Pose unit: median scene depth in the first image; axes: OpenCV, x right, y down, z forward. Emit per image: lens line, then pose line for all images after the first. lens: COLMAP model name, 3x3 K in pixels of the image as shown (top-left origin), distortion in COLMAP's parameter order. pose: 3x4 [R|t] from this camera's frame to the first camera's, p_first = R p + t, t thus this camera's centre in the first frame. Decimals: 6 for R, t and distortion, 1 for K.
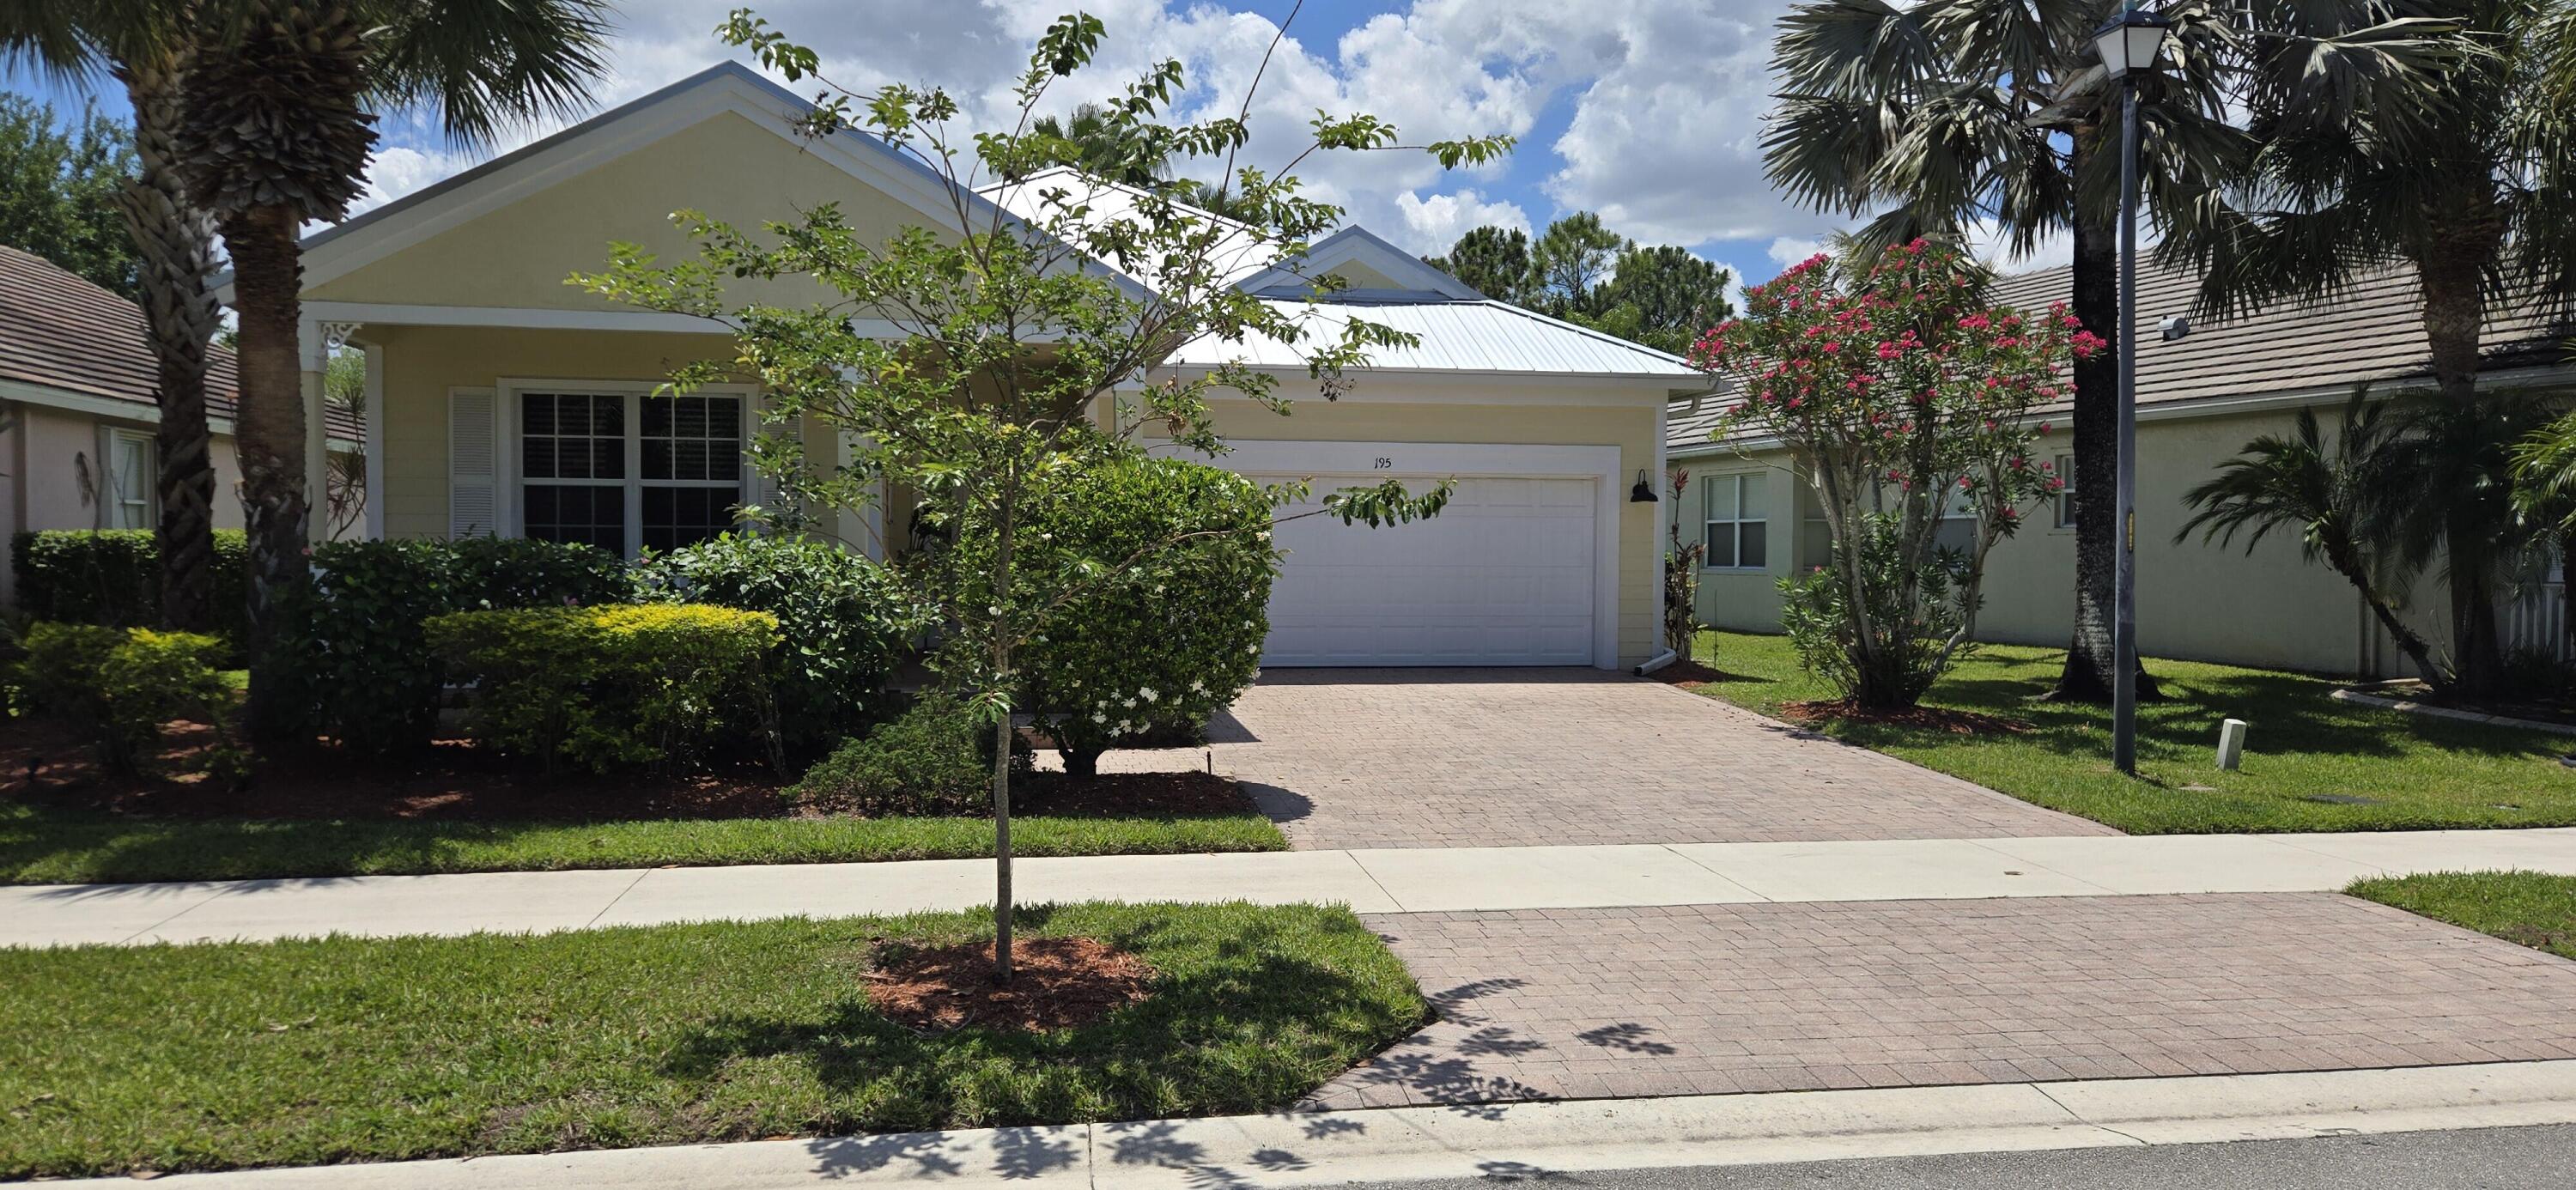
lens RADIAL K [[1743.1, 0, 1287.8], [0, 1743.1, 593.7], [0, 0, 1]] dist [0.013678, 0.002593]
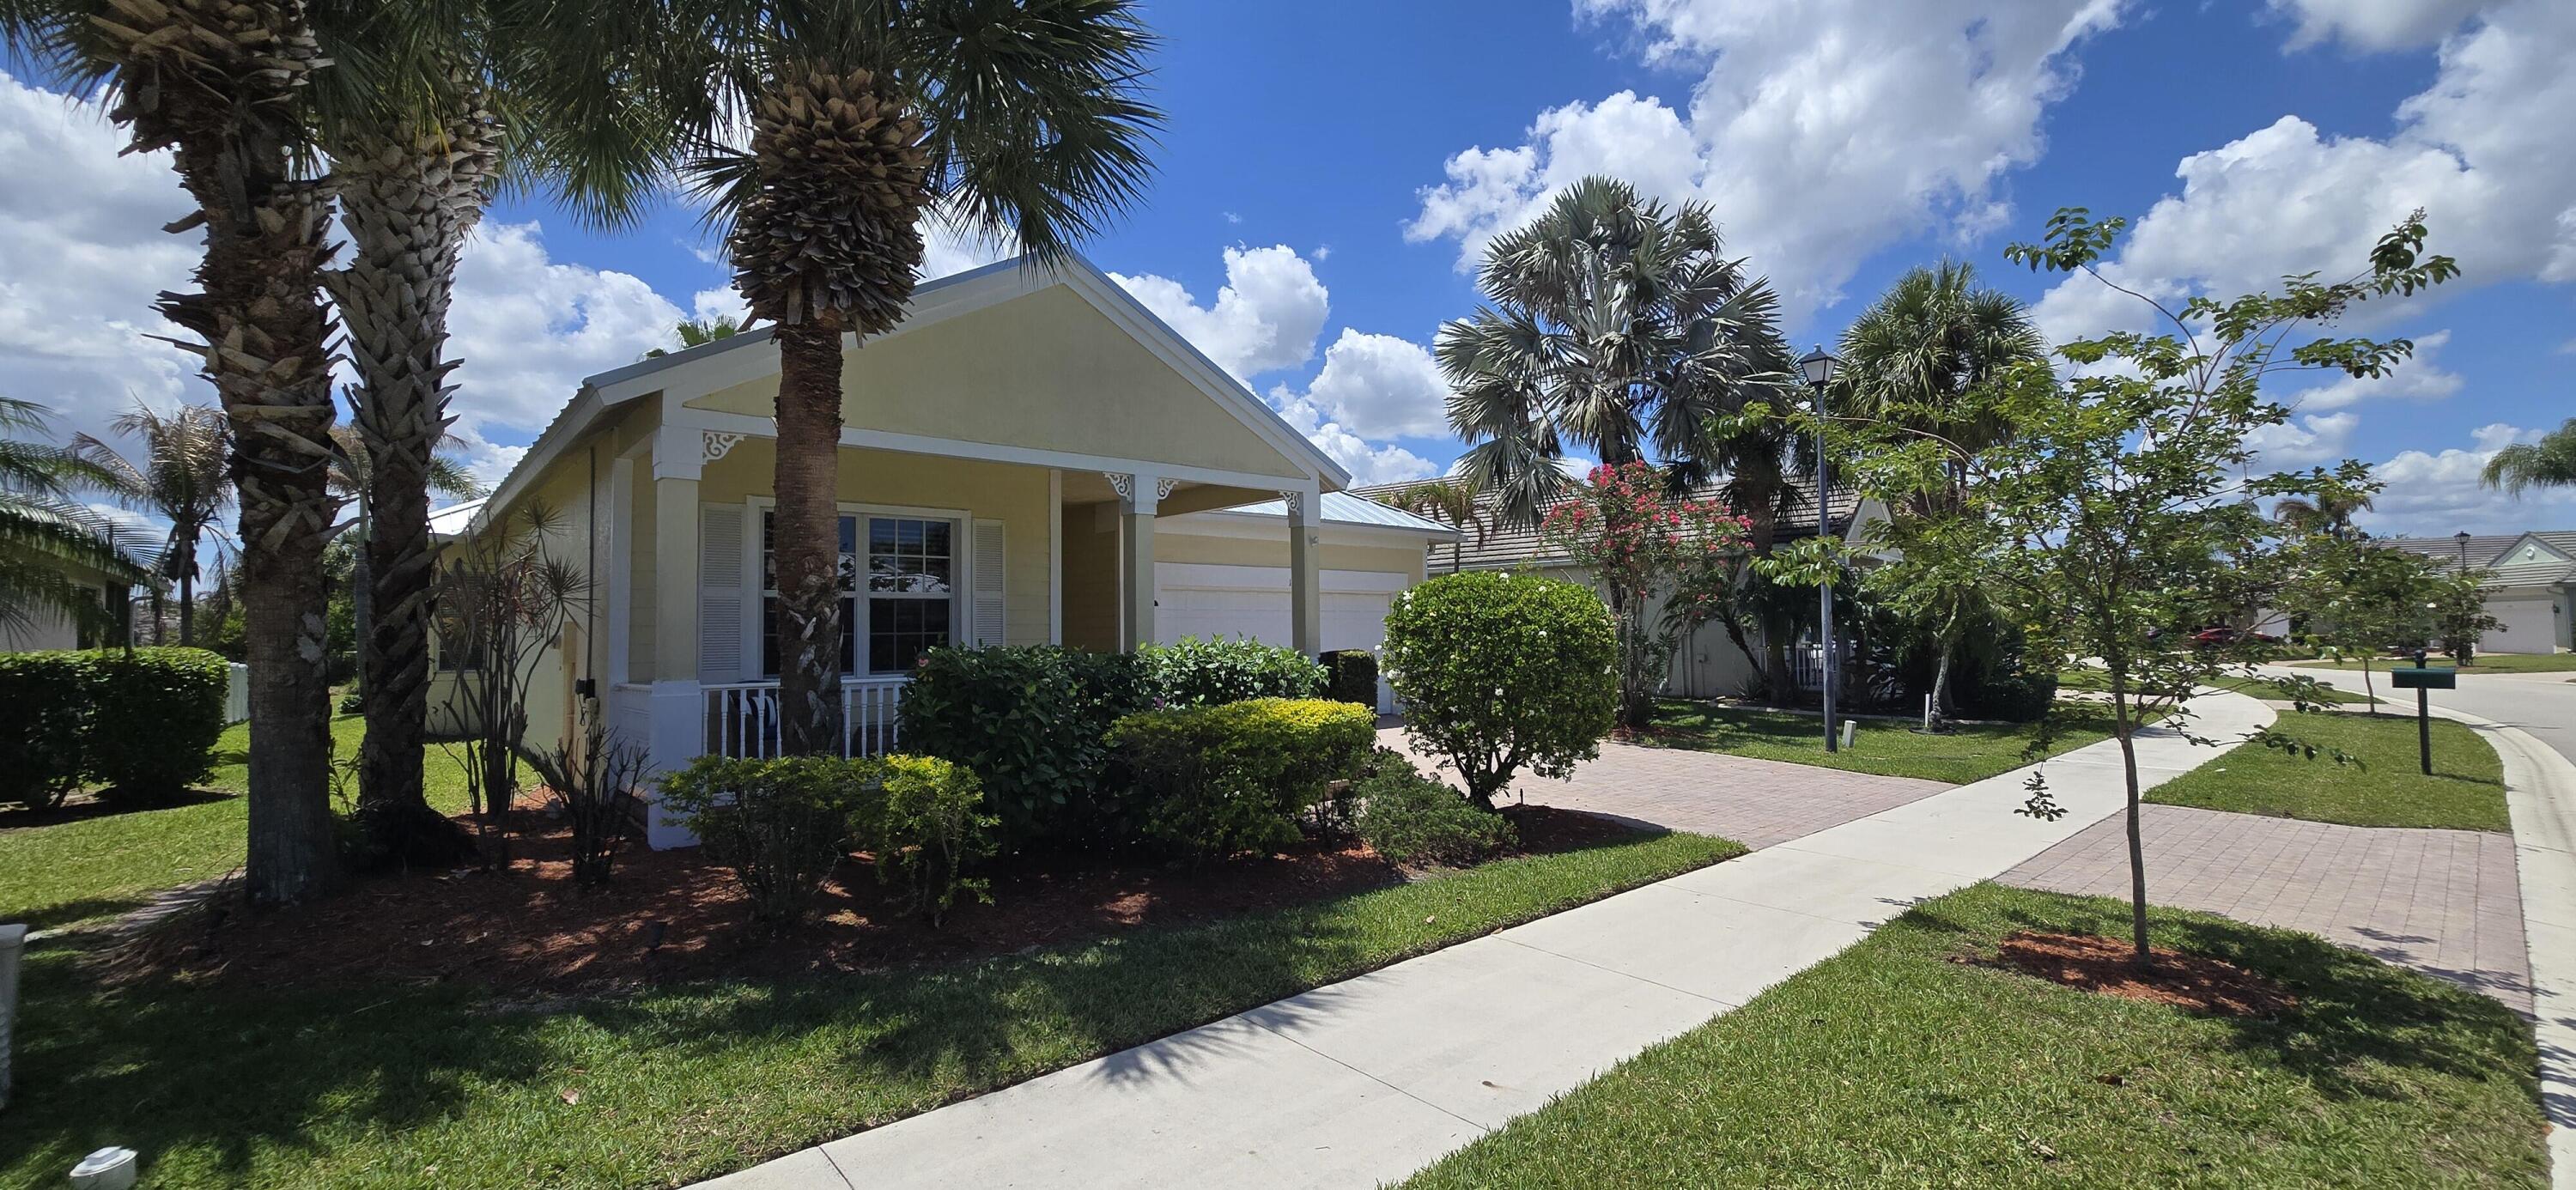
lens RADIAL K [[1058.0, 0, 1287.0], [0, 1058.0, 586.4], [0, 0, 1]] dist [-0.000970, -0.000011]
pose [[0.854412, 0.004329, 0.519578, -0.529803], [0.035006, 0.997214, -0.065875, -0.015978], [-0.518415, 0.074473, 0.851880, 0.300242]]
